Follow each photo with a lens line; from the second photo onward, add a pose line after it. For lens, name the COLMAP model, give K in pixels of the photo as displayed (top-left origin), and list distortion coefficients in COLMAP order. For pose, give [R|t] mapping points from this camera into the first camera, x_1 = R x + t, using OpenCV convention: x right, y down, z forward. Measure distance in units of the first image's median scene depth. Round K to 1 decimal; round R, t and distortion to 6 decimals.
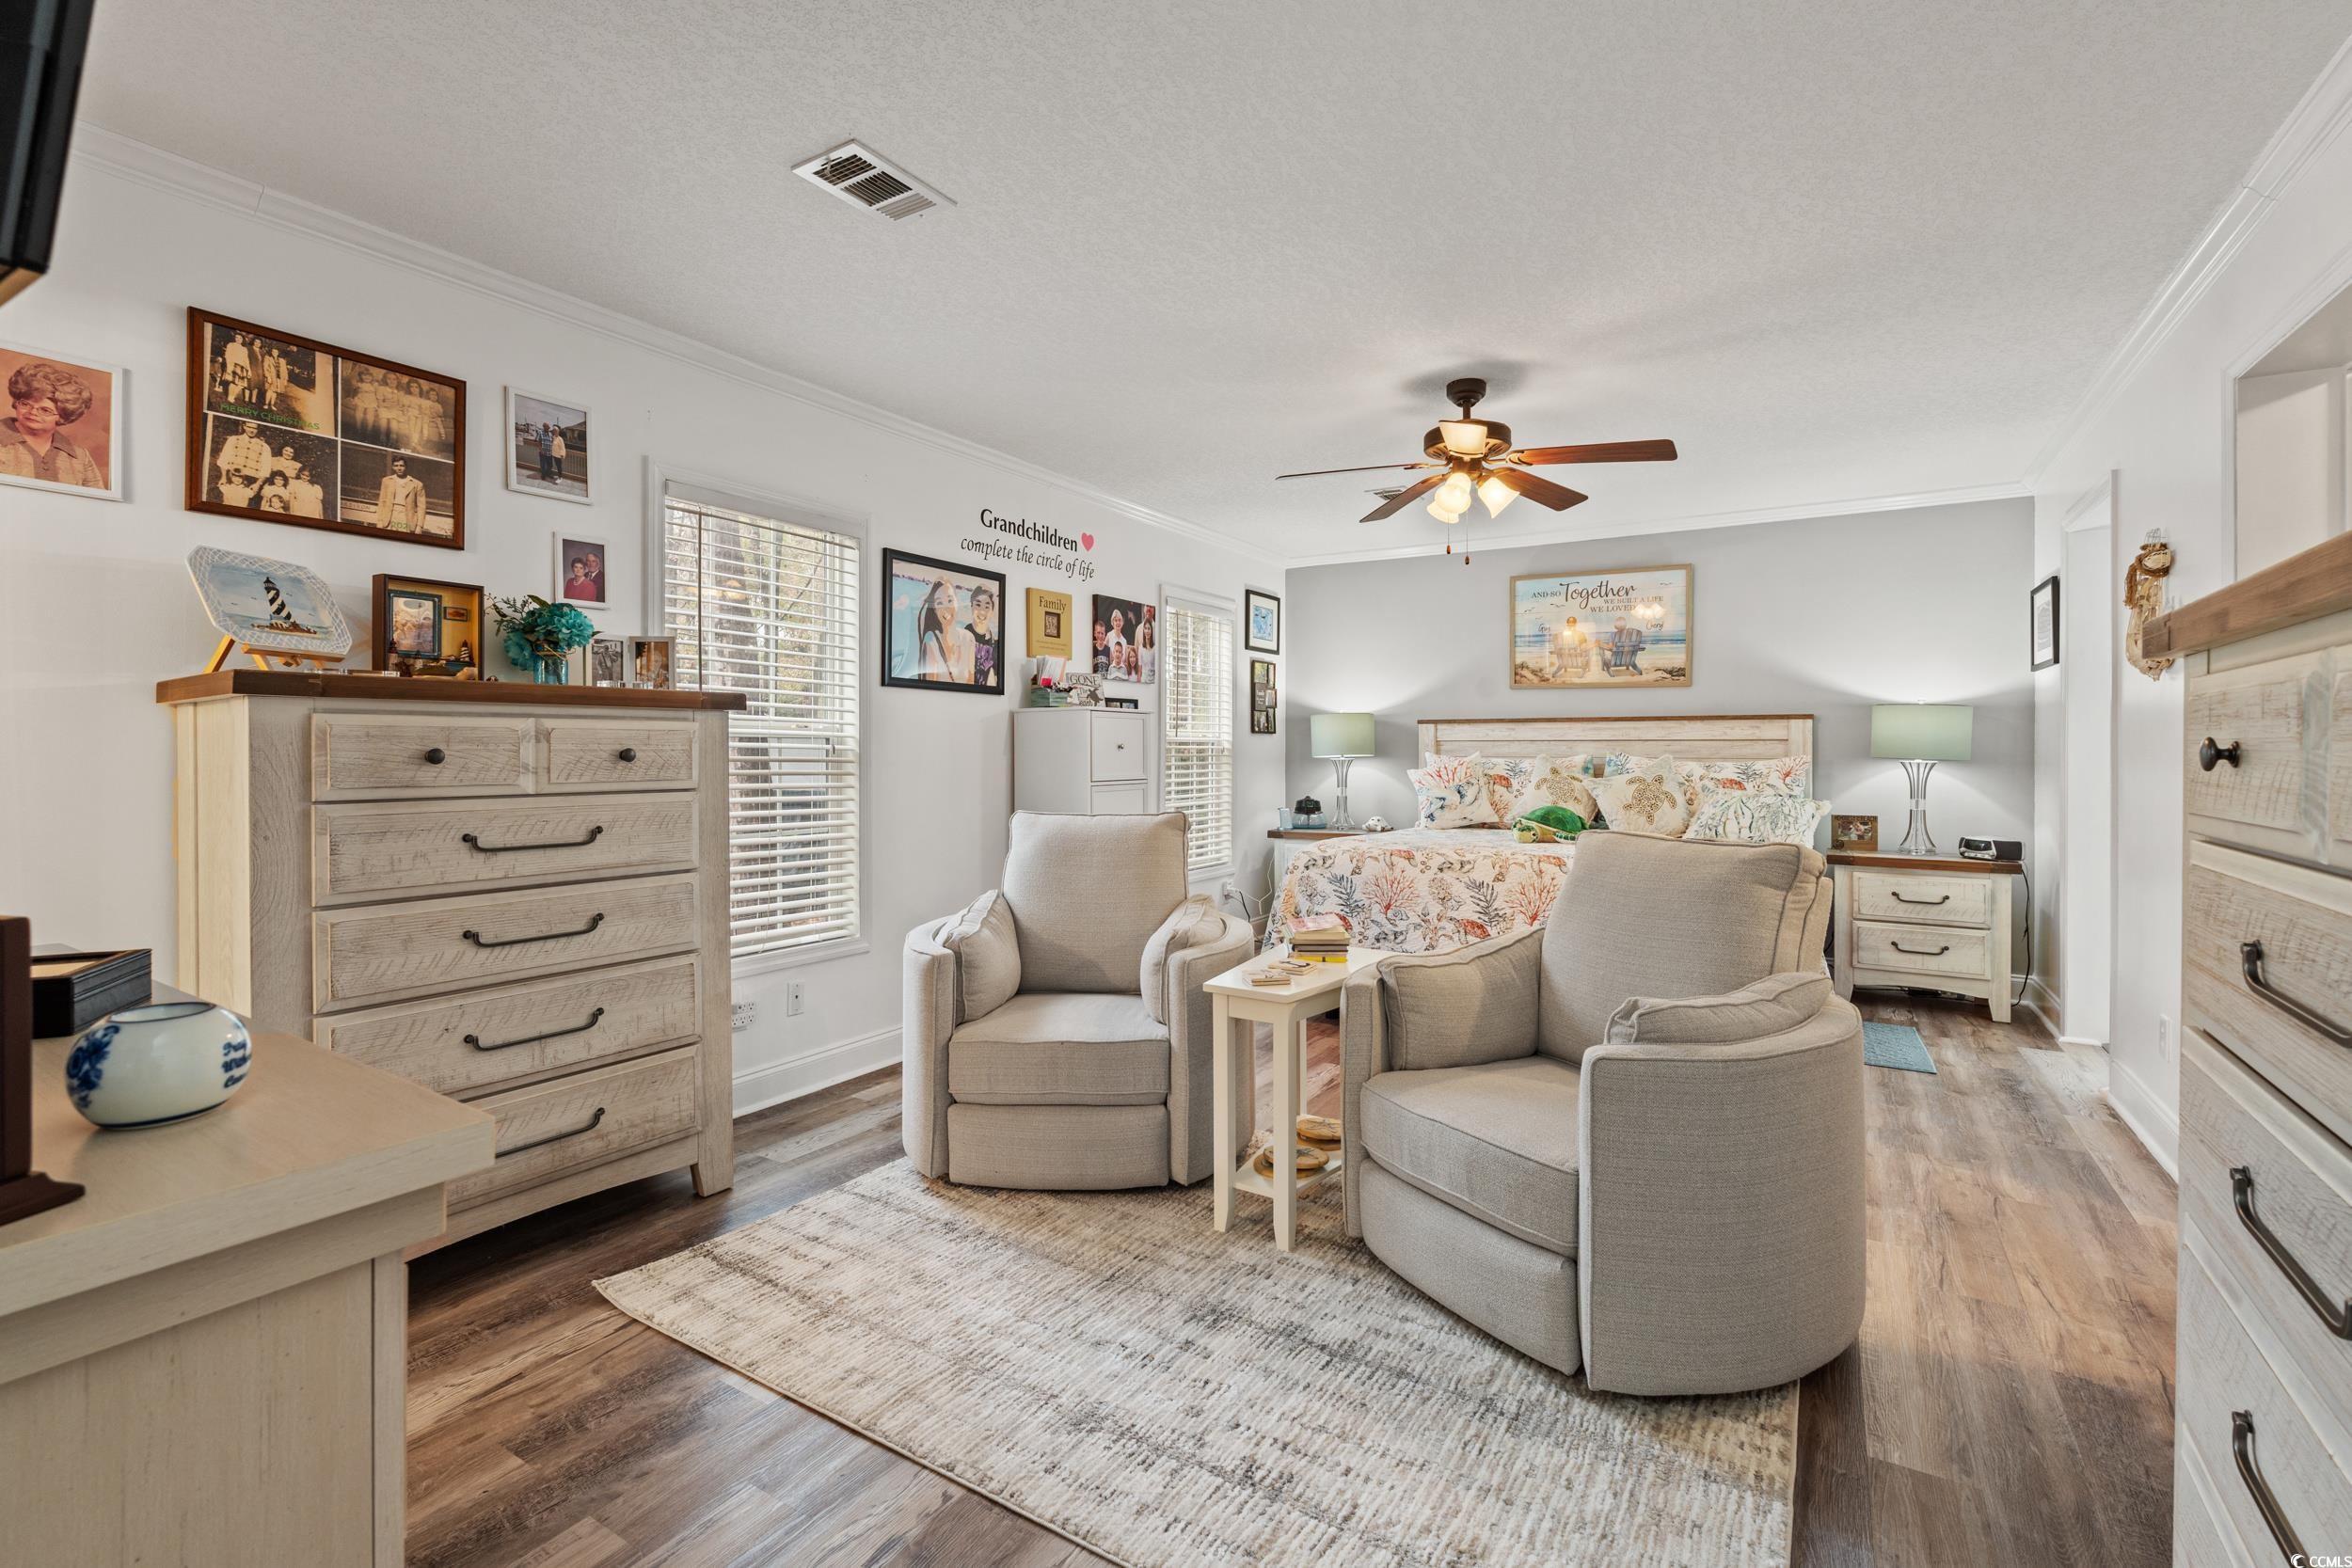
lens RADIAL K [[1035.5, 0, 1179.2], [0, 1035.5, 779.6], [0, 0, 1]] dist [-0.002640, 0.000387]
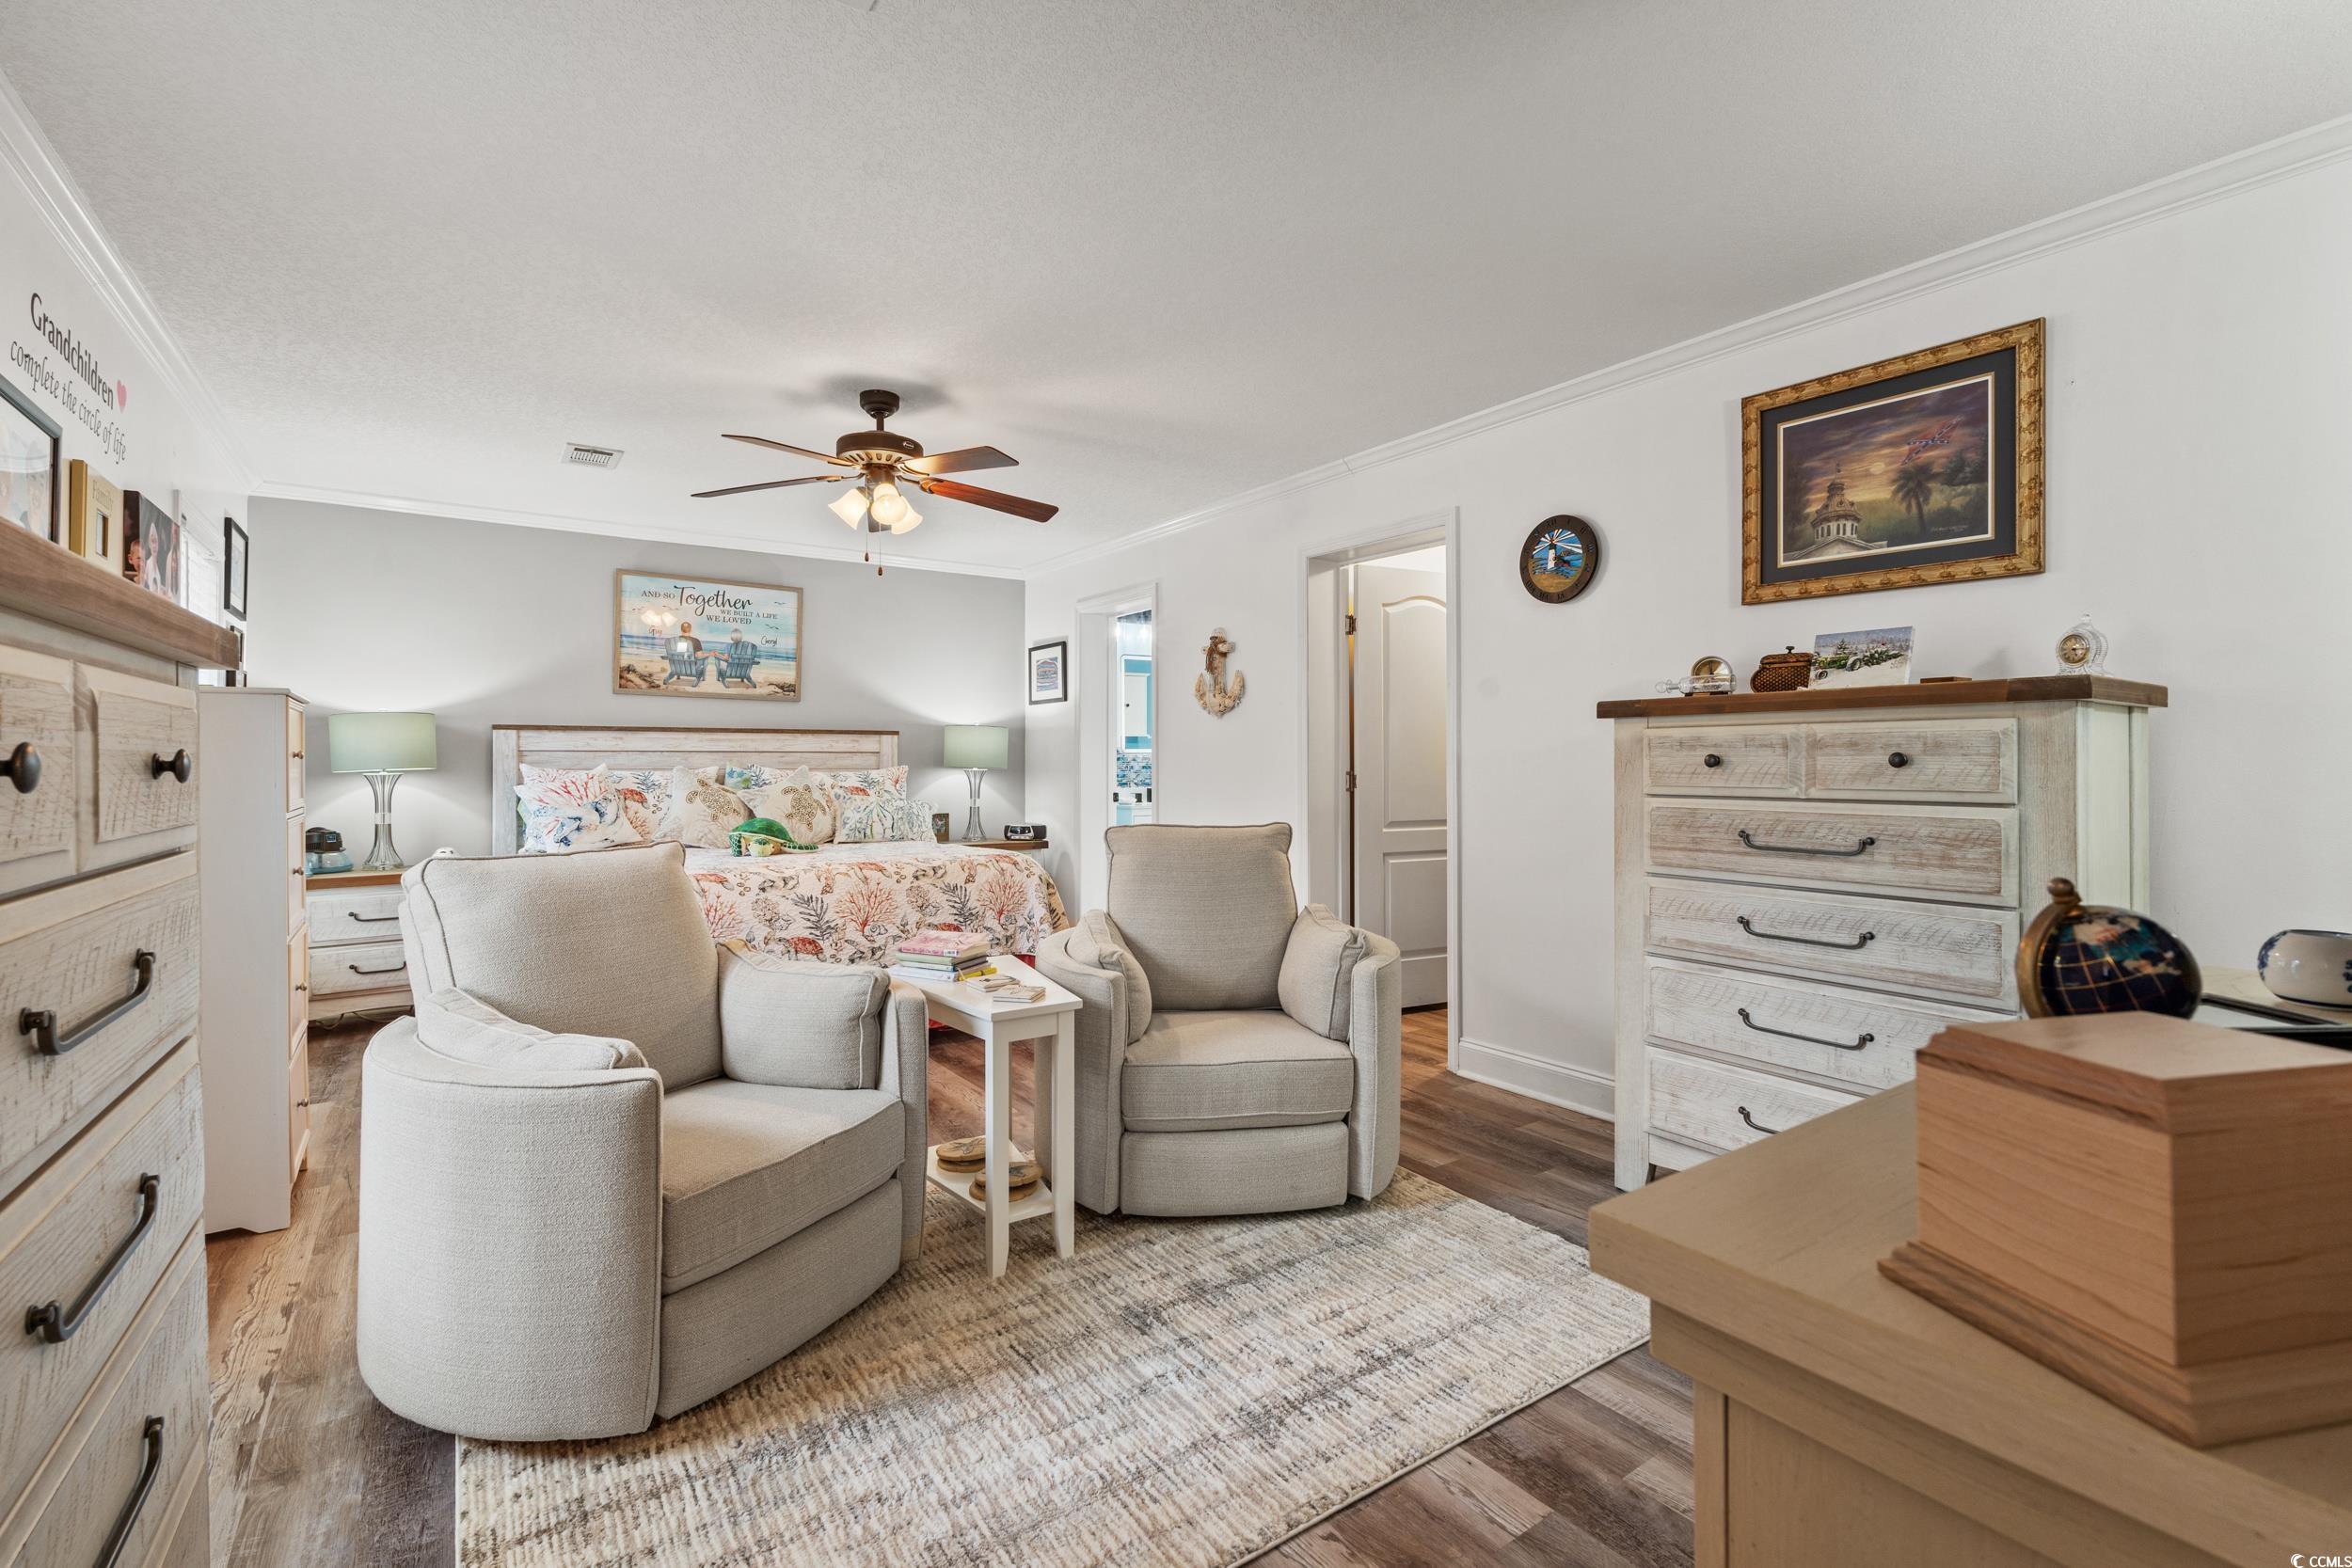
lens RADIAL K [[1035.5, 0, 1179.2], [0, 1035.5, 779.6], [0, 0, 1]] dist [-0.002640, 0.000387]
pose [[0.399679, -0.016125, 0.916514, -0.378754], [0.028597, 0.999578, 0.005115, -0.004438], [-0.916209, 0.024165, 0.399971, 0.241706]]
